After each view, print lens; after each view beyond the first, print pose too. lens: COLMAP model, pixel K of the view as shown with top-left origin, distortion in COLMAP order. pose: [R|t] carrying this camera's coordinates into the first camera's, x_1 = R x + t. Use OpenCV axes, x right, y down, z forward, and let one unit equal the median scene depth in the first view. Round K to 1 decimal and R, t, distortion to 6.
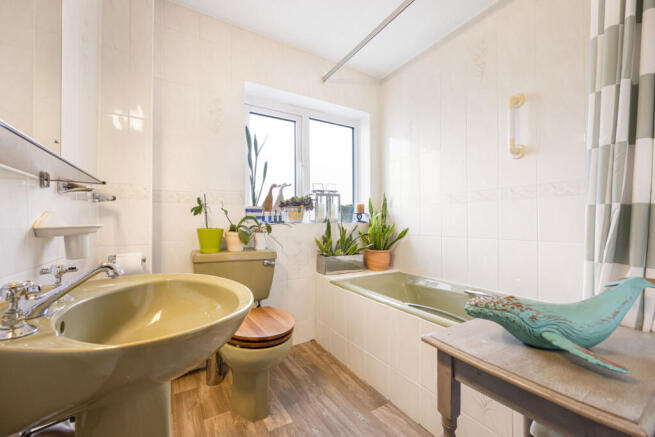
lens RADIAL K [[266.5, 0, 325.0], [0, 266.5, 219.8], [0, 0, 1]] dist [-0.004517, -0.000338]
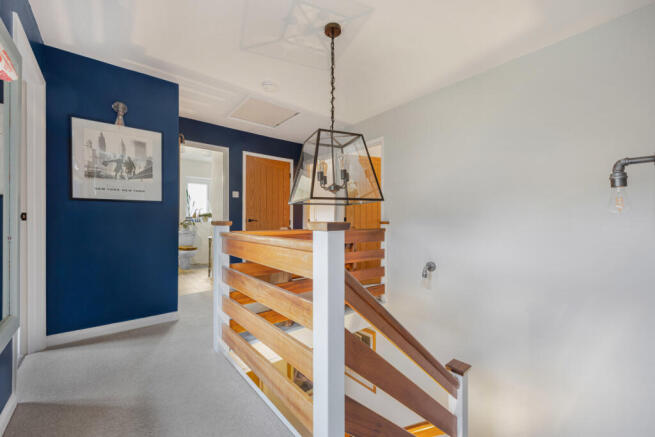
lens RADIAL K [[266.5, 0, 328.4], [0, 266.5, 218.3], [0, 0, 1]] dist [-0.004517, -0.000338]
pose [[0.984963, -0.006937, 0.172624, 0.744821], [0.004161, 0.999856, 0.016435, -0.073726], [-0.172713, -0.015470, 0.984851, -2.189036]]
